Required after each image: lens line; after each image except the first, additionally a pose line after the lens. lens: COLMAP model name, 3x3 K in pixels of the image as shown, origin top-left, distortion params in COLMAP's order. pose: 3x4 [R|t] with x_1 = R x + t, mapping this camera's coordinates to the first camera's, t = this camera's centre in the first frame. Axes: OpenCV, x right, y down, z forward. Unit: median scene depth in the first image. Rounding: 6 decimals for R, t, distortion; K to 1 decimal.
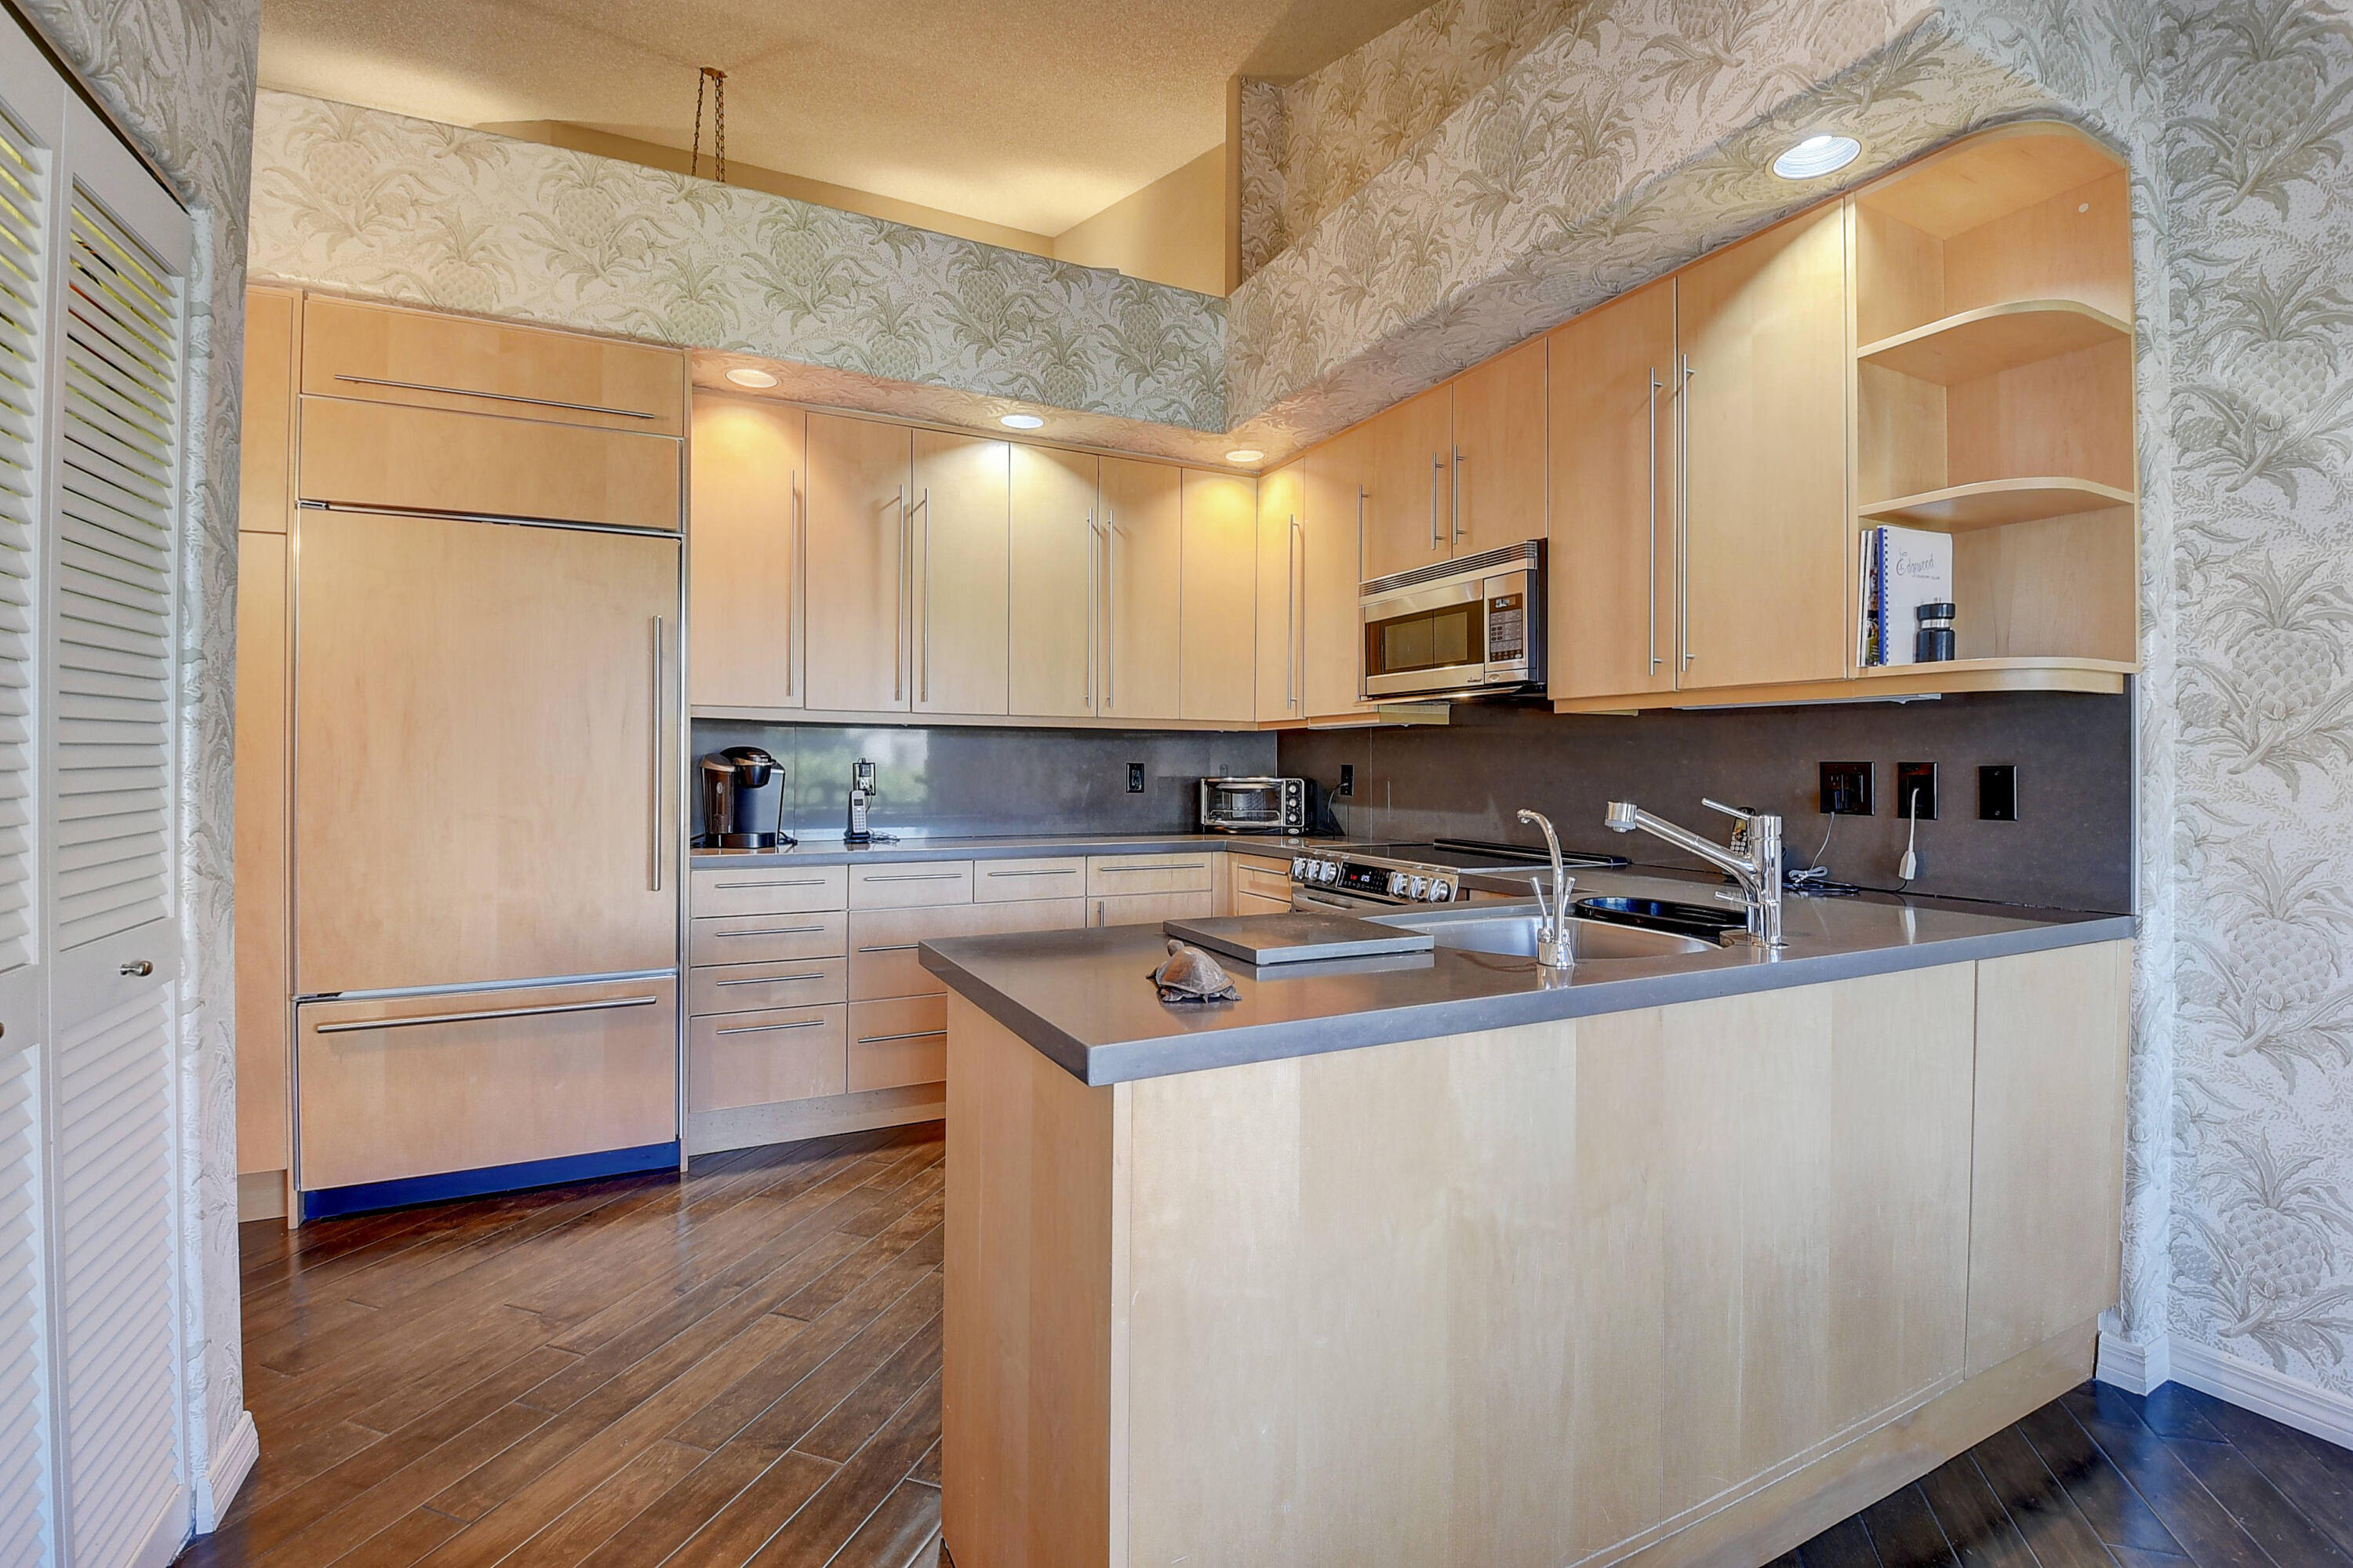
lens RADIAL K [[1041.8, 0, 1127.2], [0, 1041.8, 758.6], [0, 0, 1]] dist [-0.007284, -0.010902]
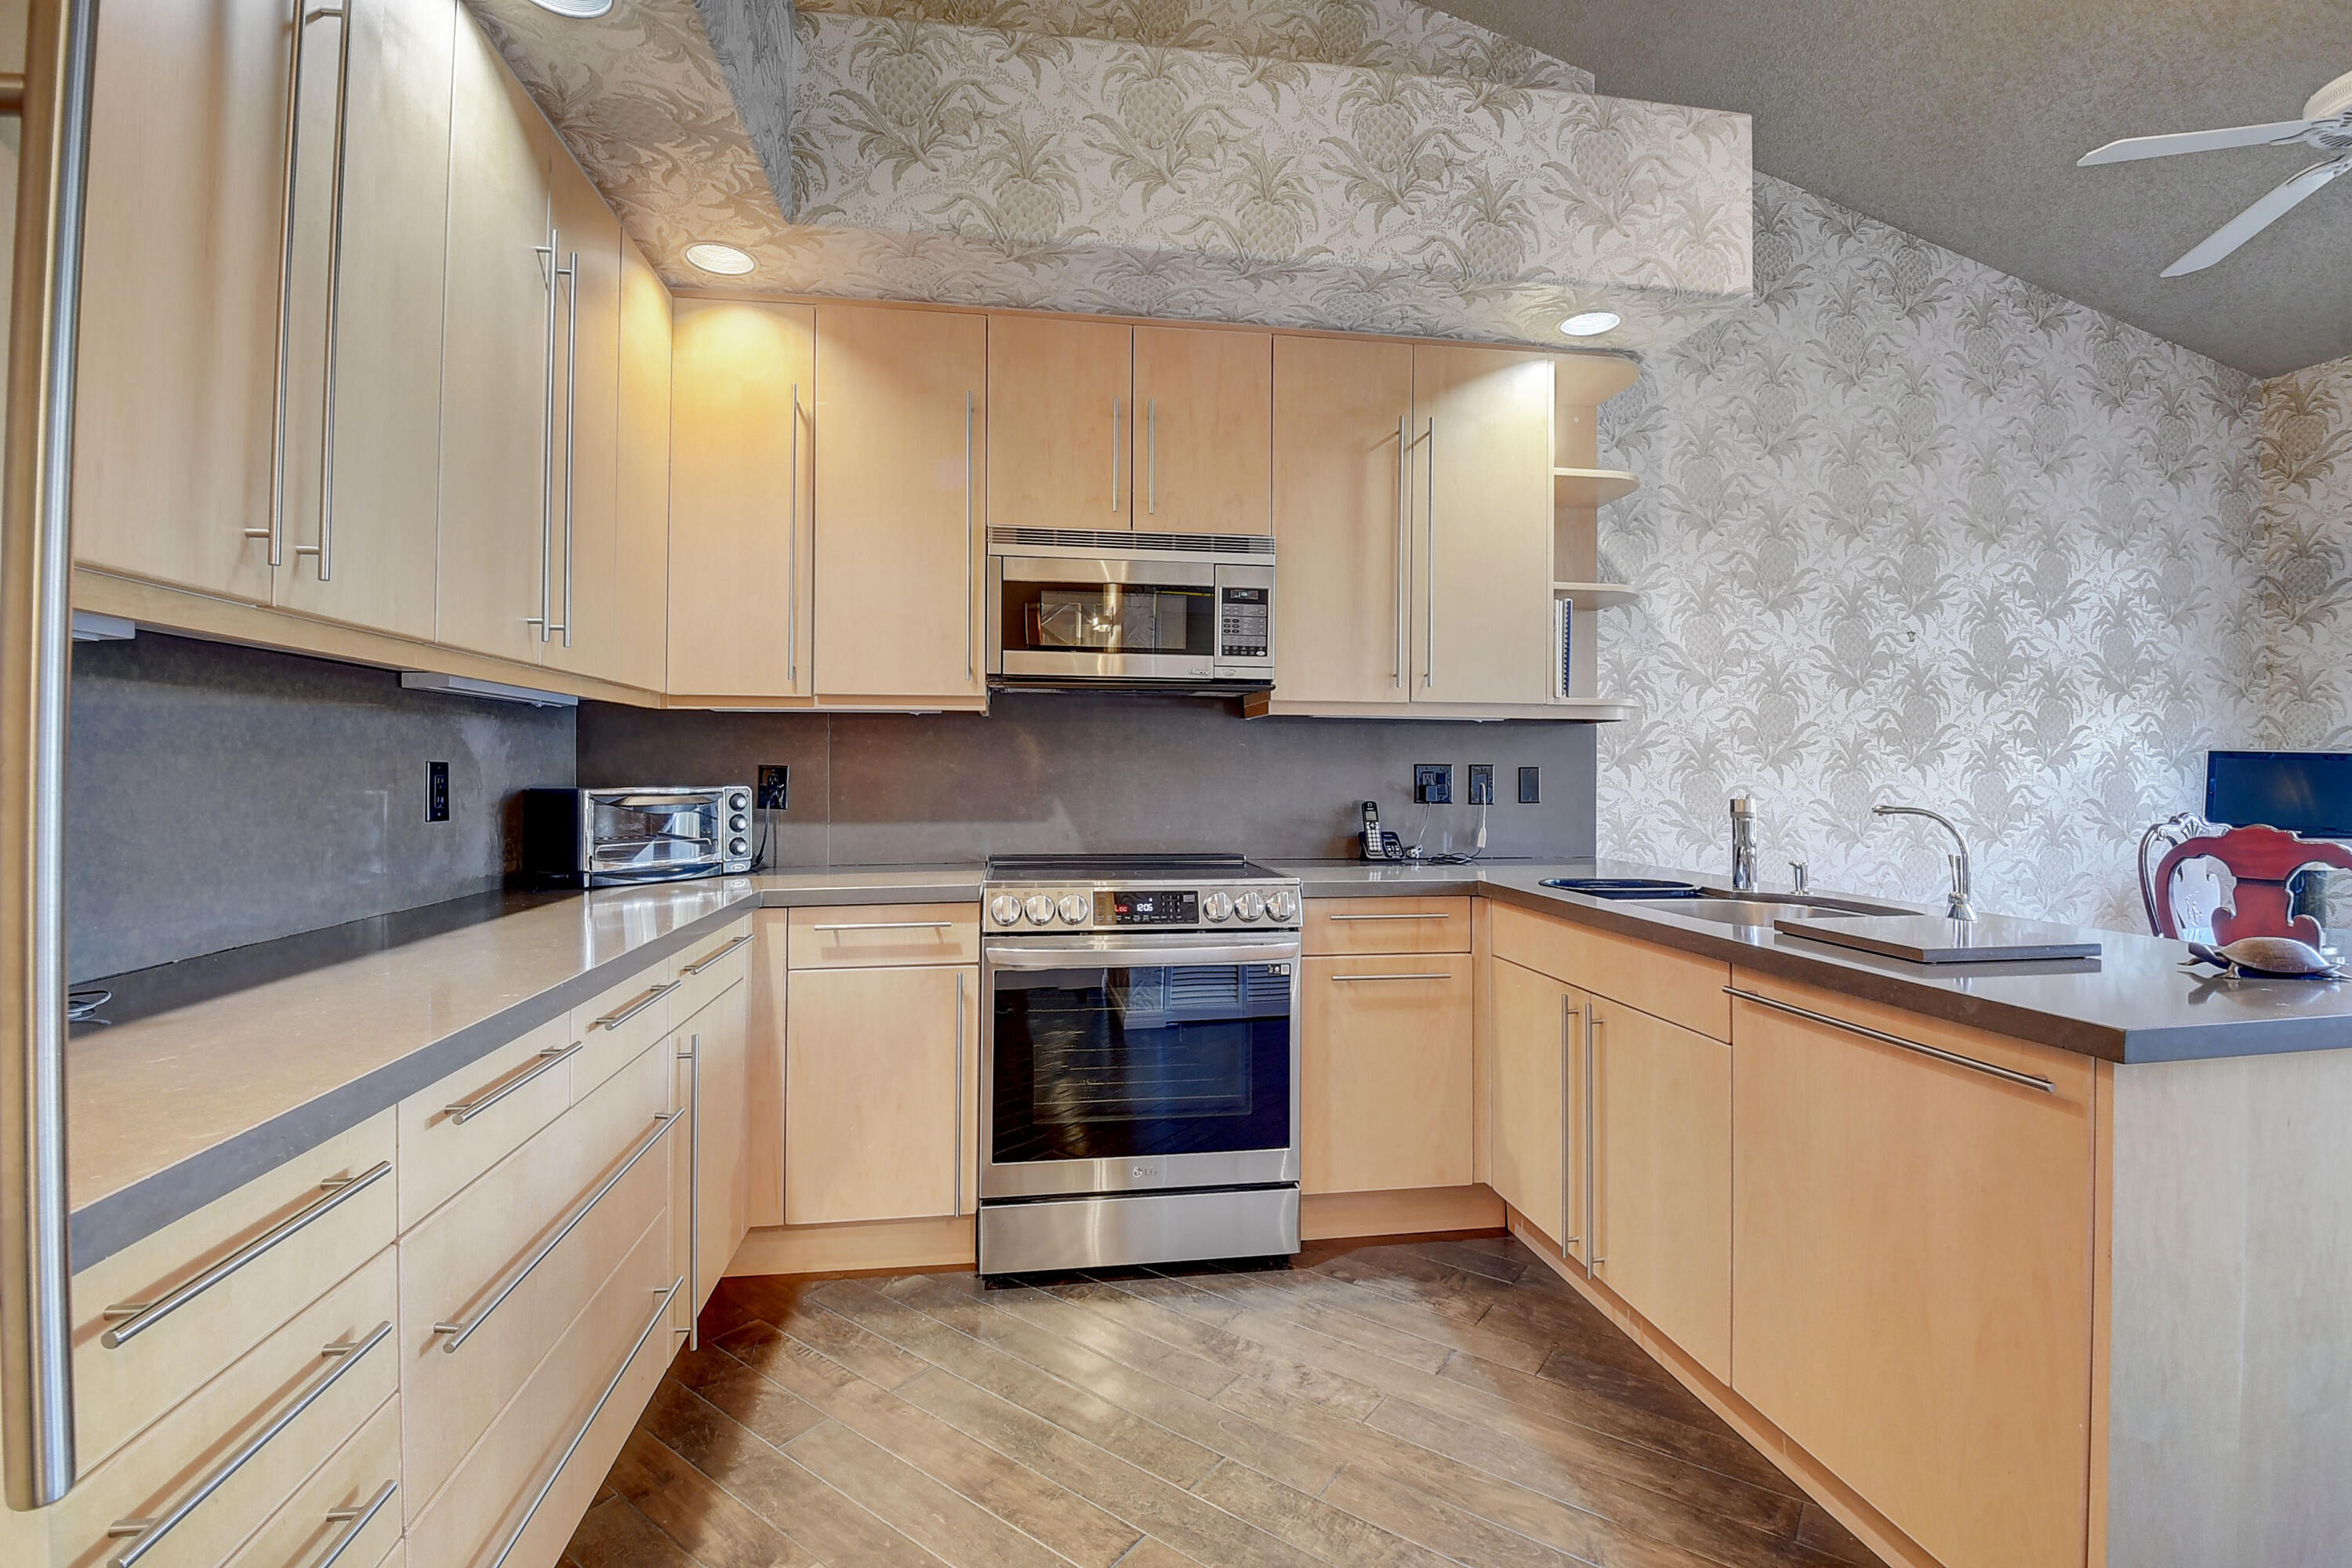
lens RADIAL K [[1041.3, 0, 1179.7], [0, 1041.3, 760.1], [0, 0, 1]] dist [-0.007284, -0.010902]
pose [[0.272900, 0.006286, 0.962022, -0.582124], [-0.008140, 0.999958, -0.004225, 0.005231], [-0.962008, -0.006677, 0.272939, 0.825880]]
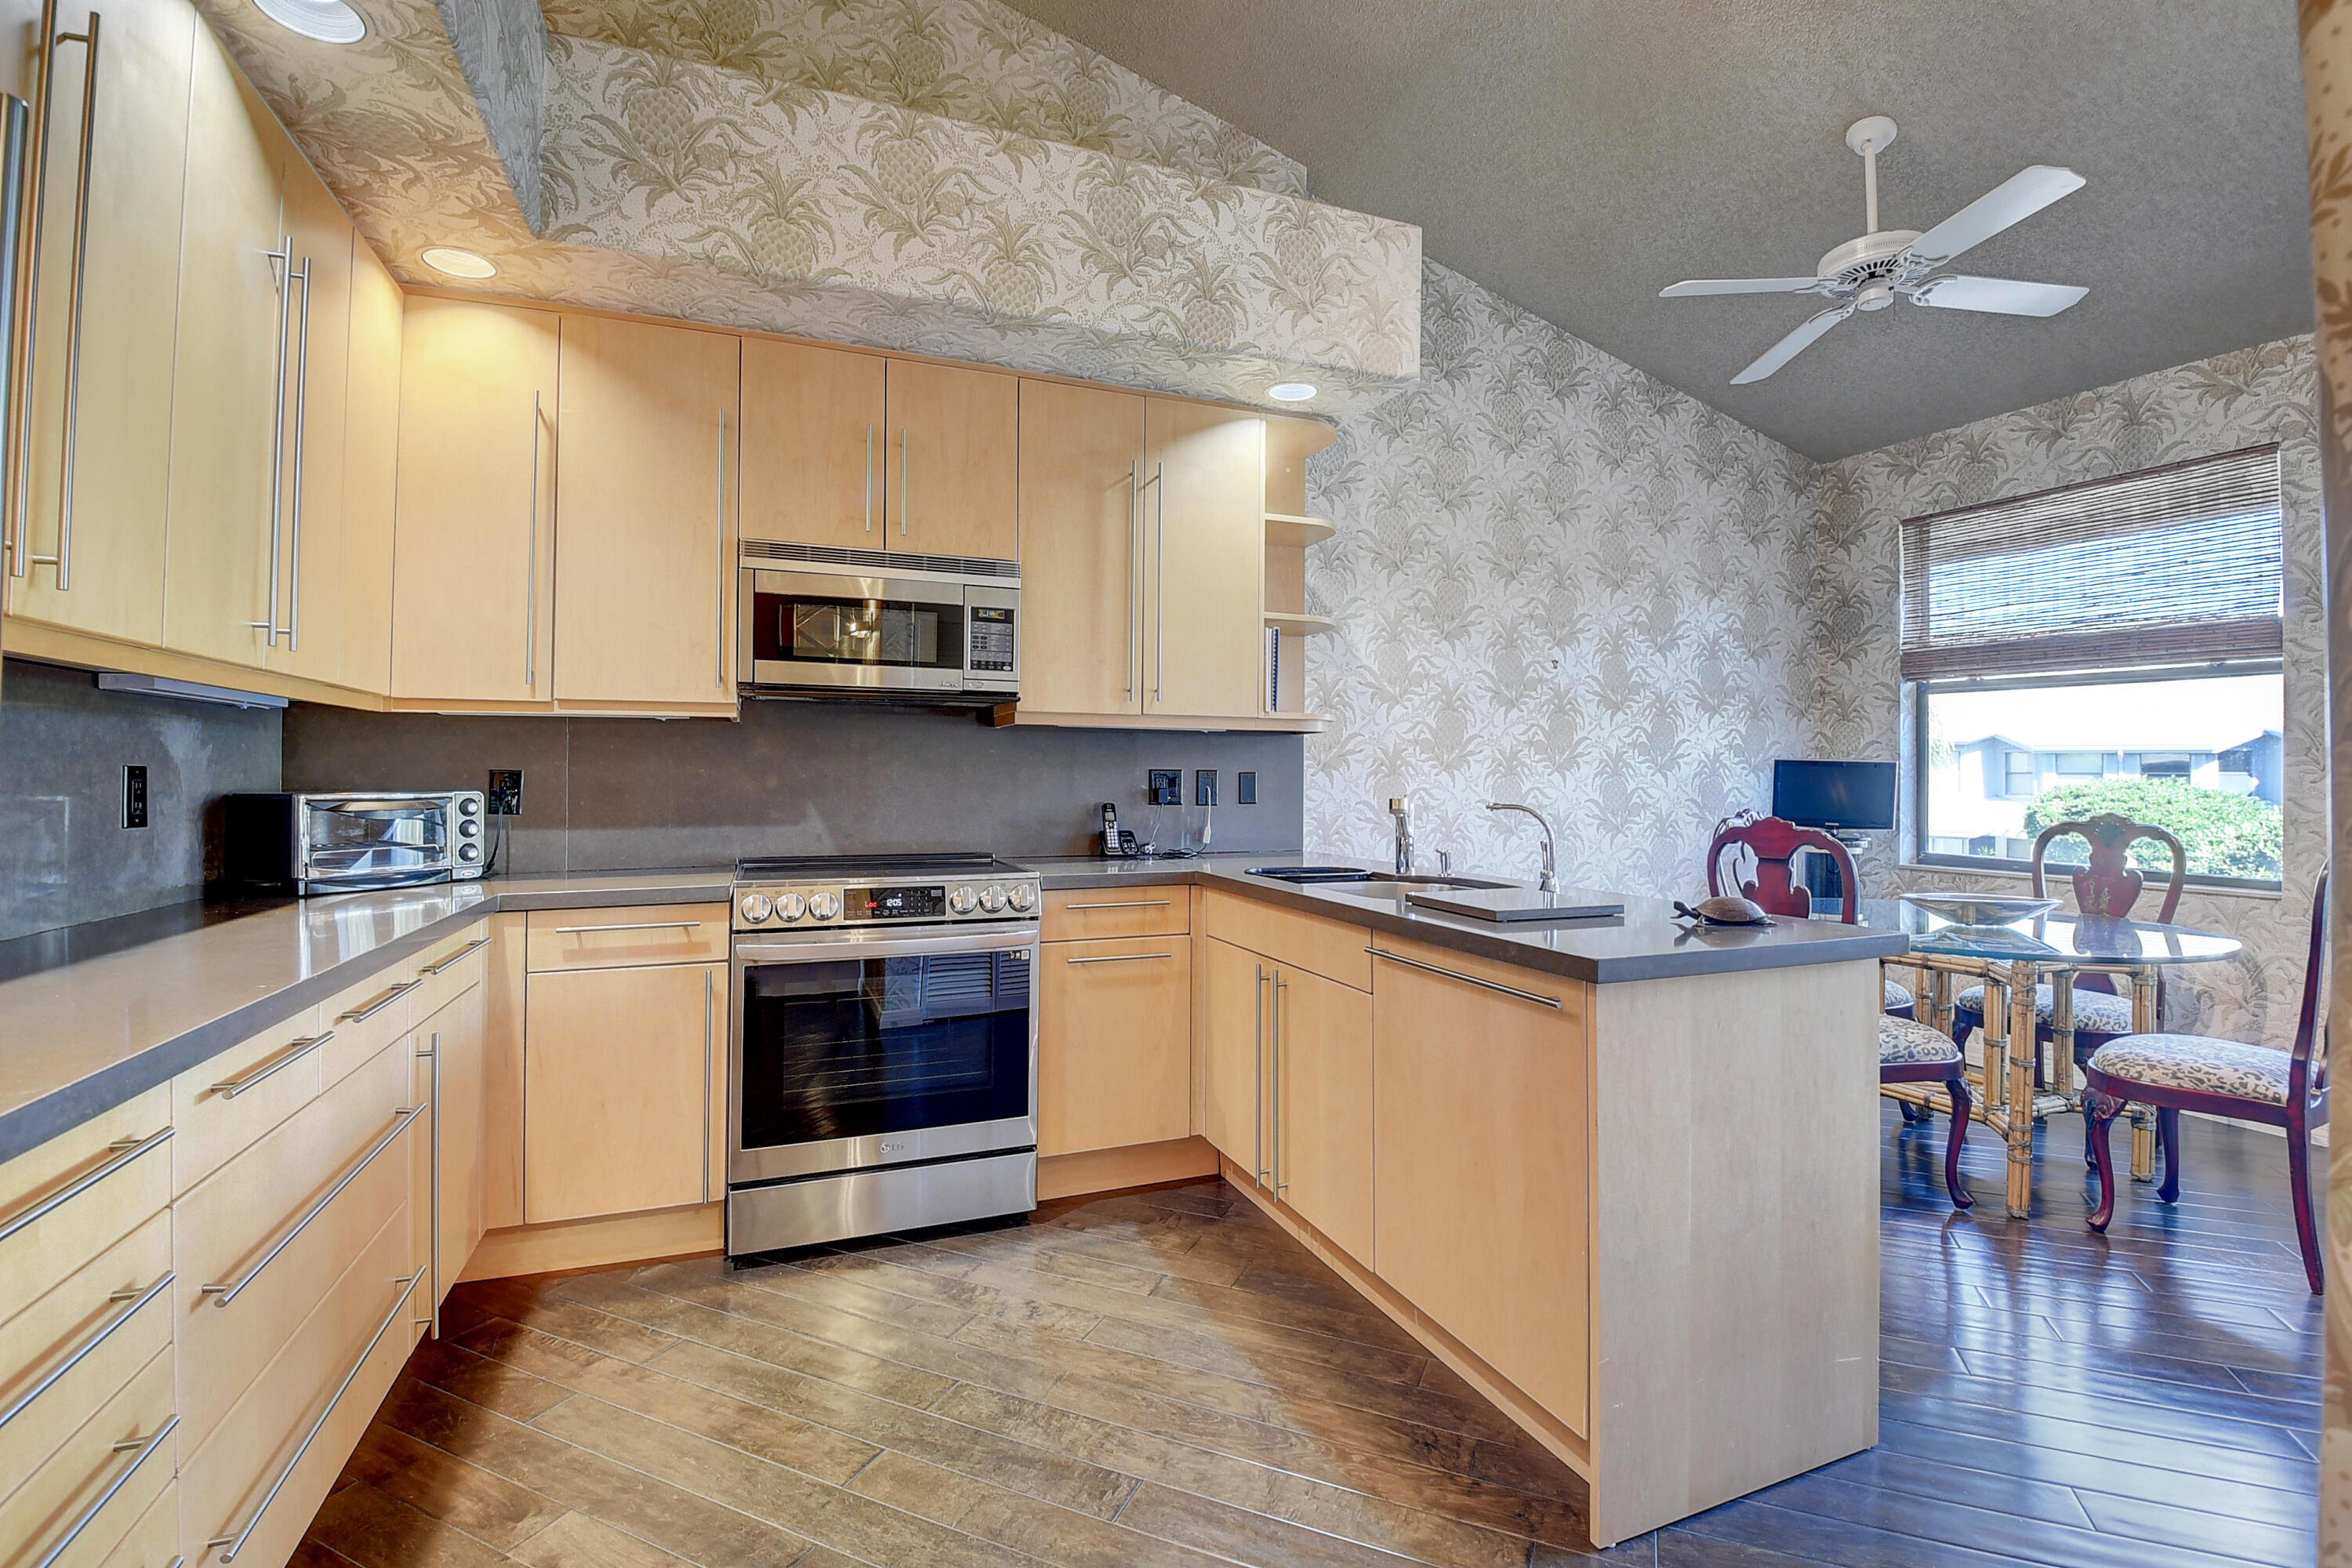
lens RADIAL K [[1041.3, 0, 1173.9], [0, 1041.3, 756.2], [0, 0, 1]] dist [-0.007284, -0.010902]
pose [[0.061563, 0.014633, 0.997996, -0.677049], [-0.009373, 0.999857, -0.014082, 0.004198], [-0.998059, -0.008487, 0.061691, 0.780309]]
